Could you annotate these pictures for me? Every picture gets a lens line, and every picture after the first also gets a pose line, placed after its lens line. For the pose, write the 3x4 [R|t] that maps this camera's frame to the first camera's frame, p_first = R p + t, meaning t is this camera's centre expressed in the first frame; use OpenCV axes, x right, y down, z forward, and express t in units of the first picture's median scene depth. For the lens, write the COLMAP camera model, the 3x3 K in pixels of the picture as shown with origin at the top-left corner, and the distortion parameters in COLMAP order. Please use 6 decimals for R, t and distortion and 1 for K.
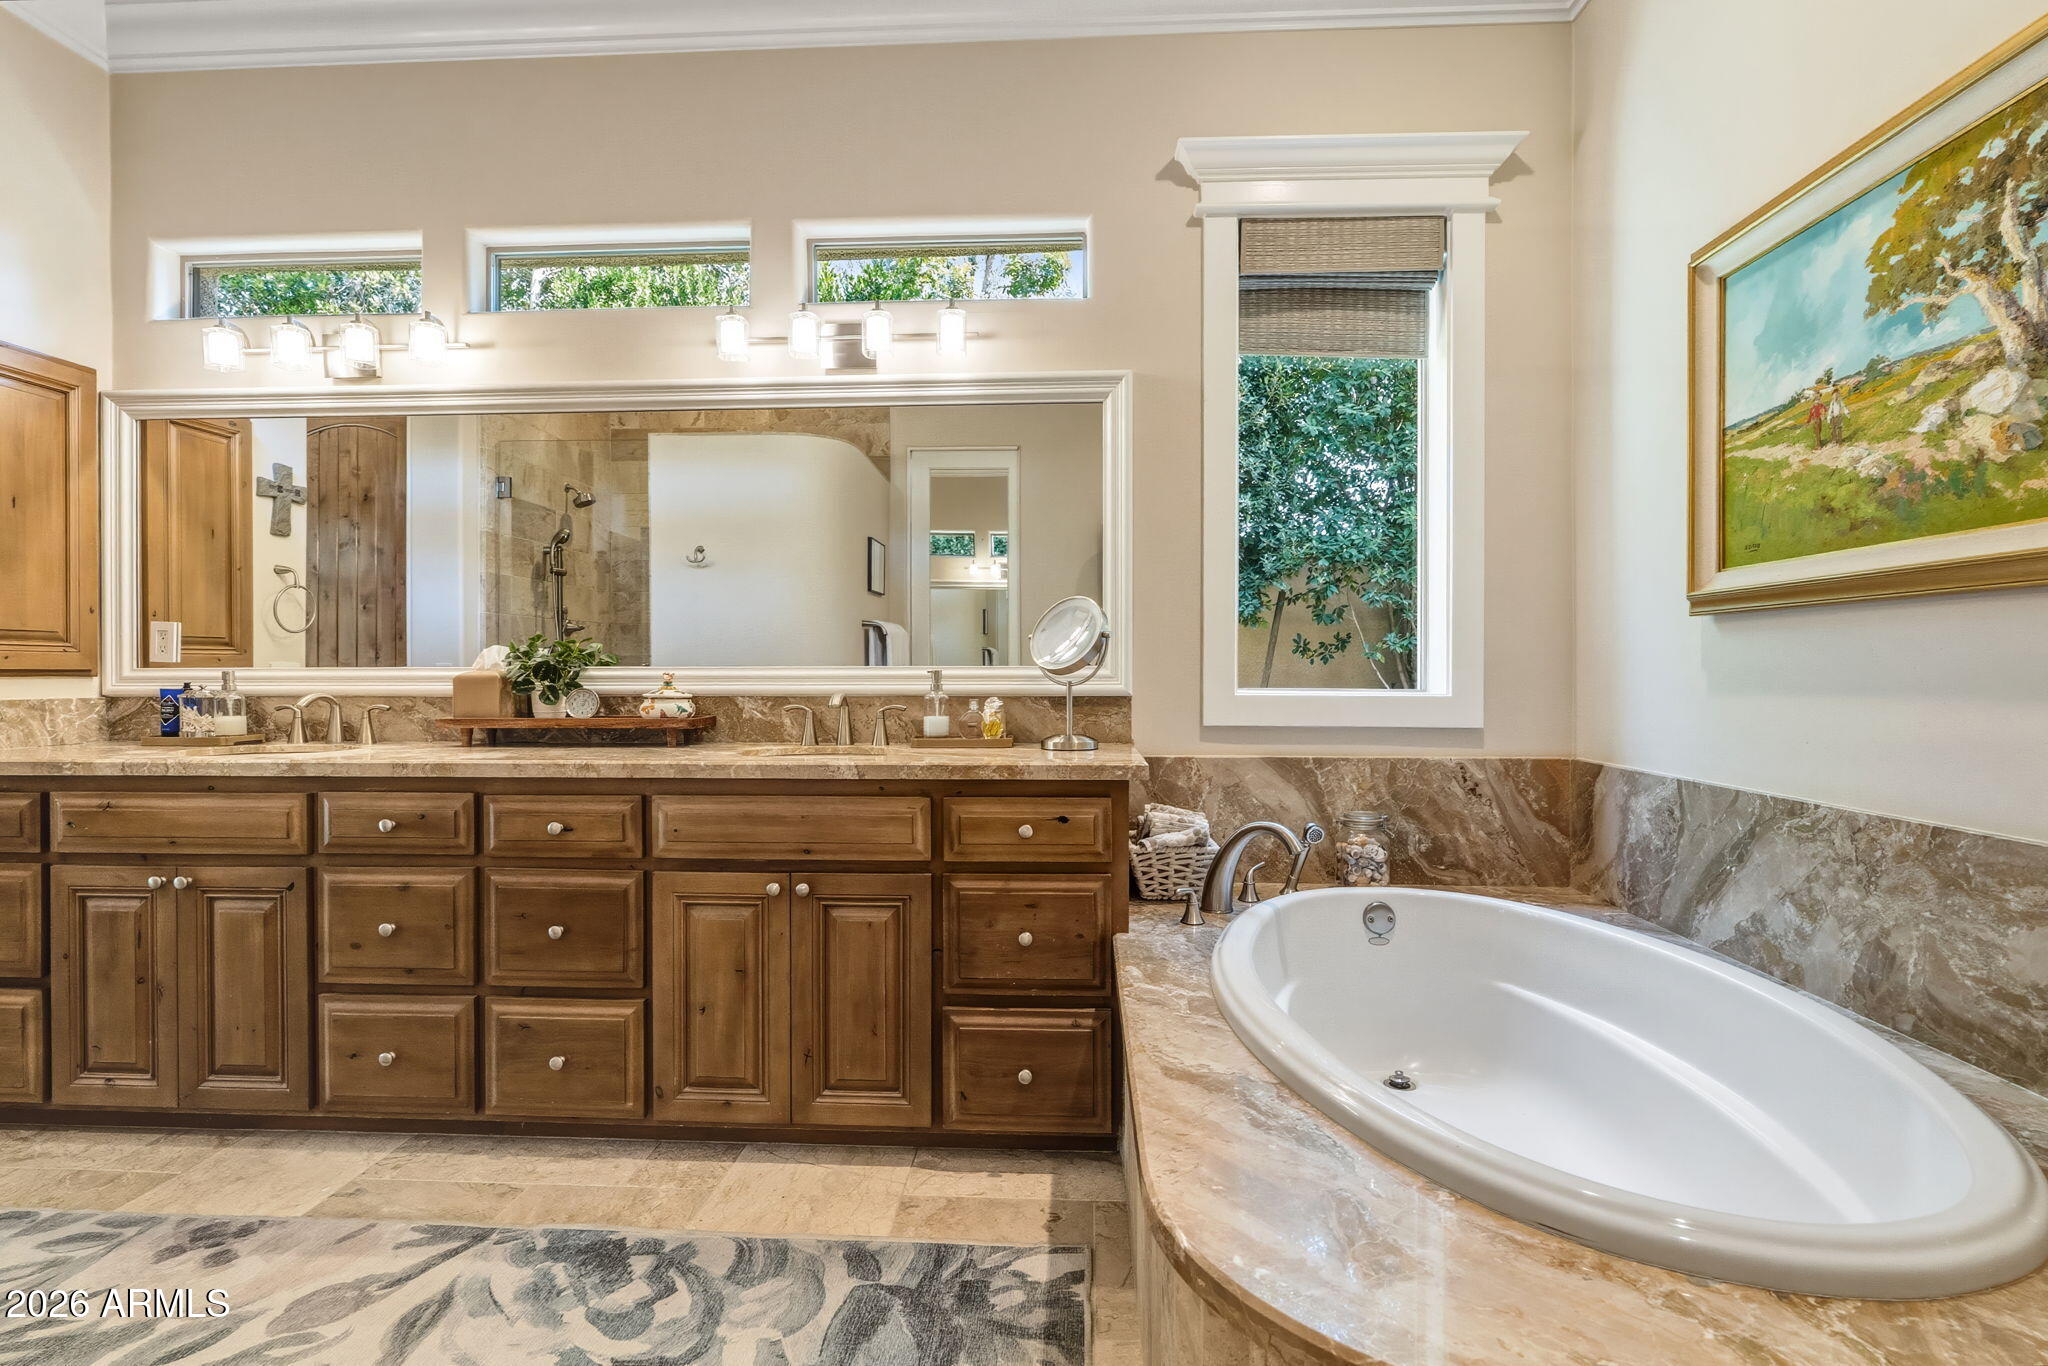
lens RADIAL K [[956.9, 0, 1027.3], [0, 956.9, 673.1], [0, 0, 1]] dist [-0.009187, 0.002165]
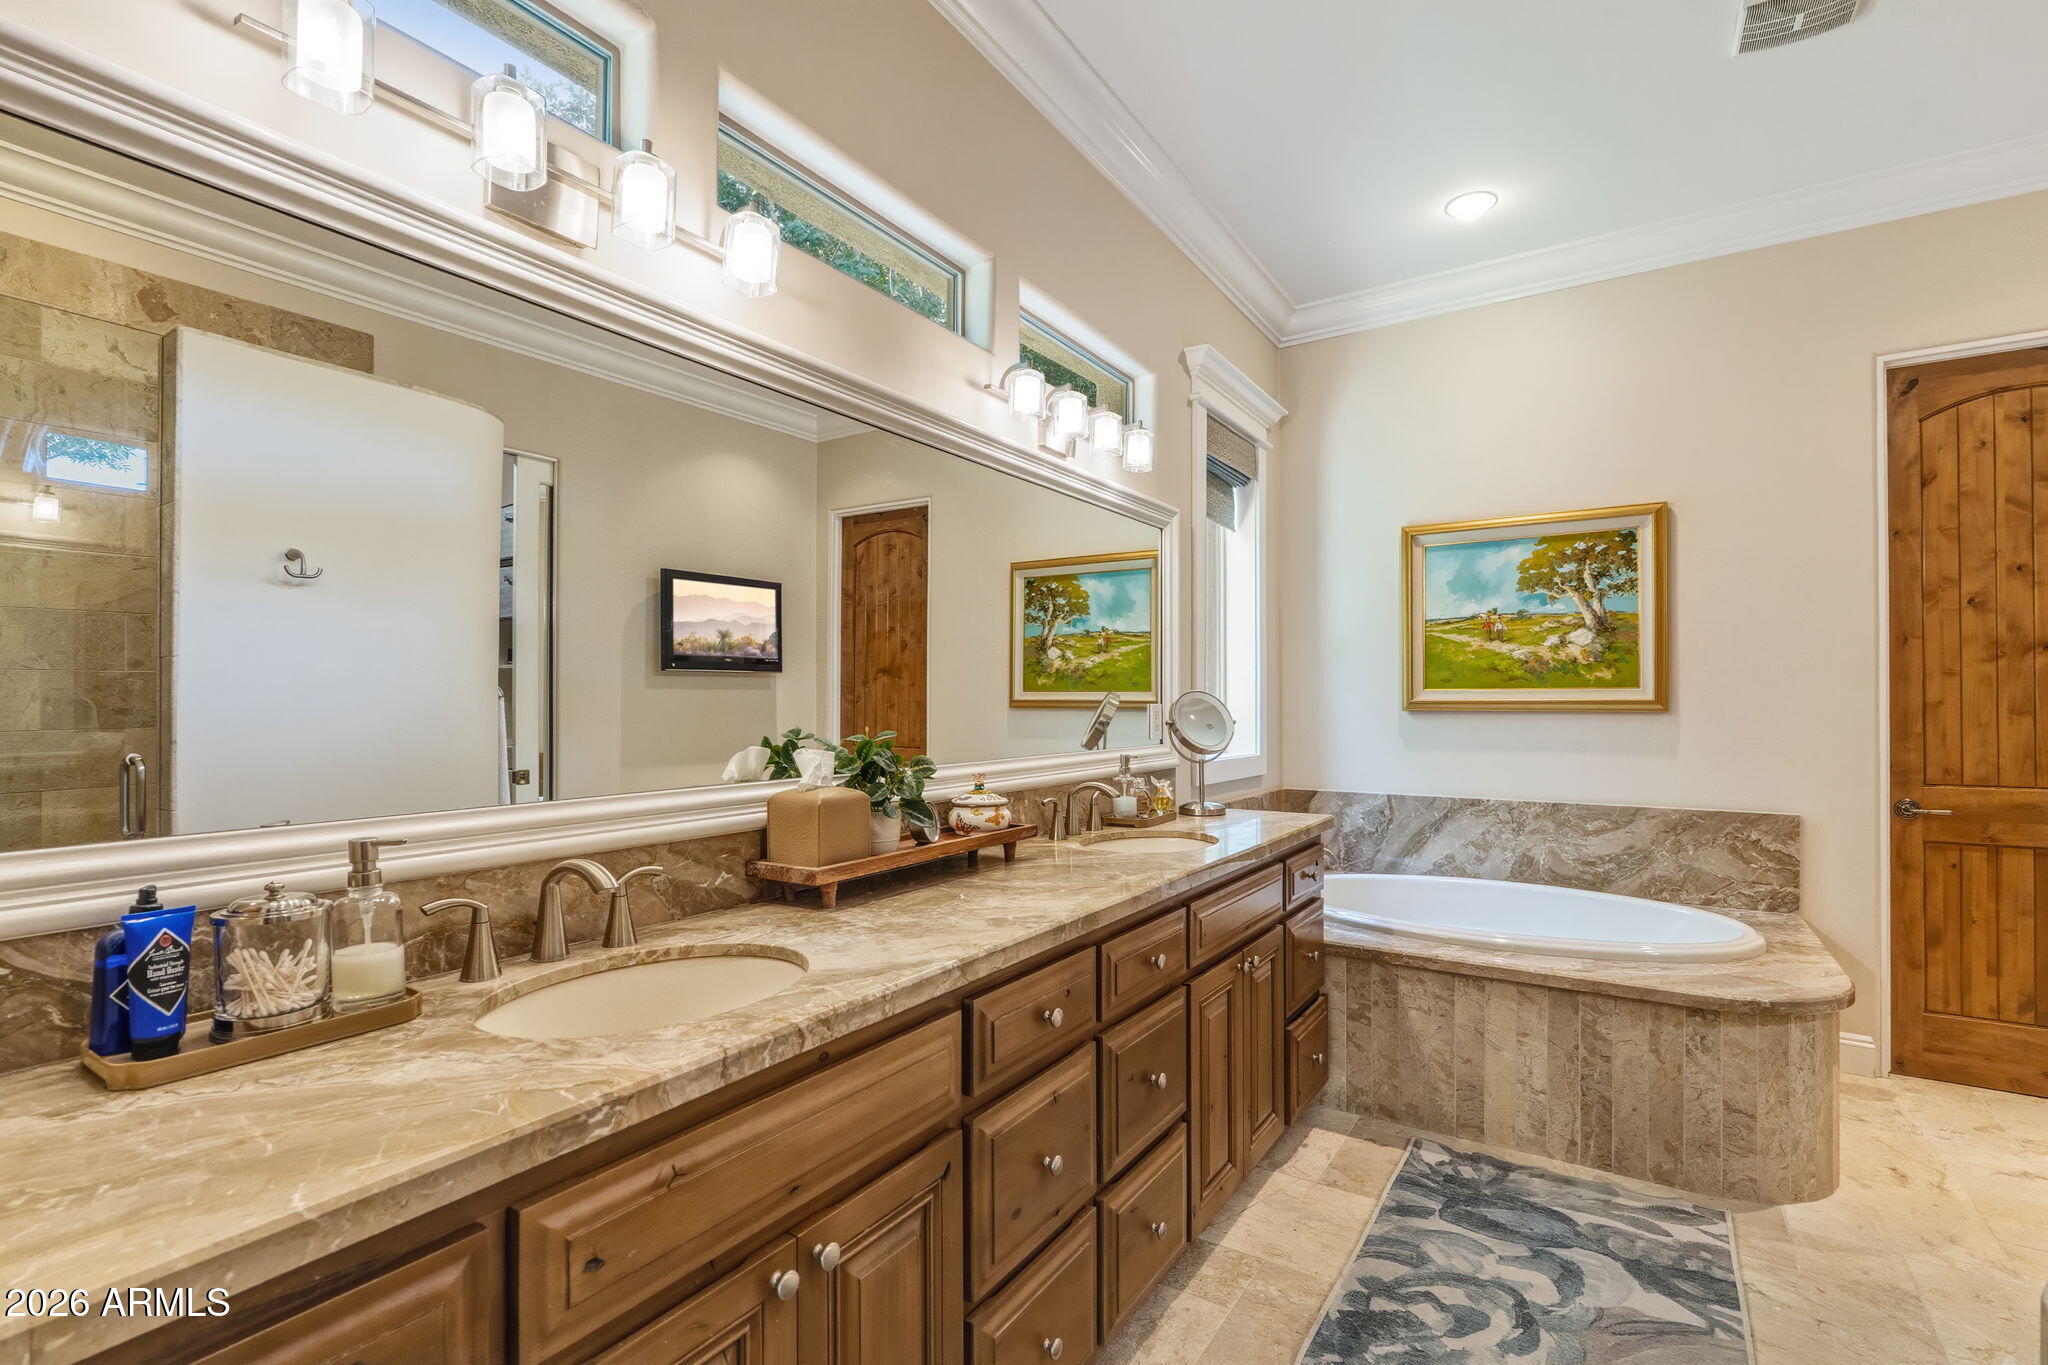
lens RADIAL K [[956.9, 0, 1035.1], [0, 956.9, 692.8], [0, 0, 1]] dist [-0.009187, 0.002165]
pose [[0.482092, 0.006567, 0.876096, -1.718927], [0.004563, 0.999940, -0.010006, -0.099491], [-0.876109, 0.008821, 0.482033, 0.877076]]
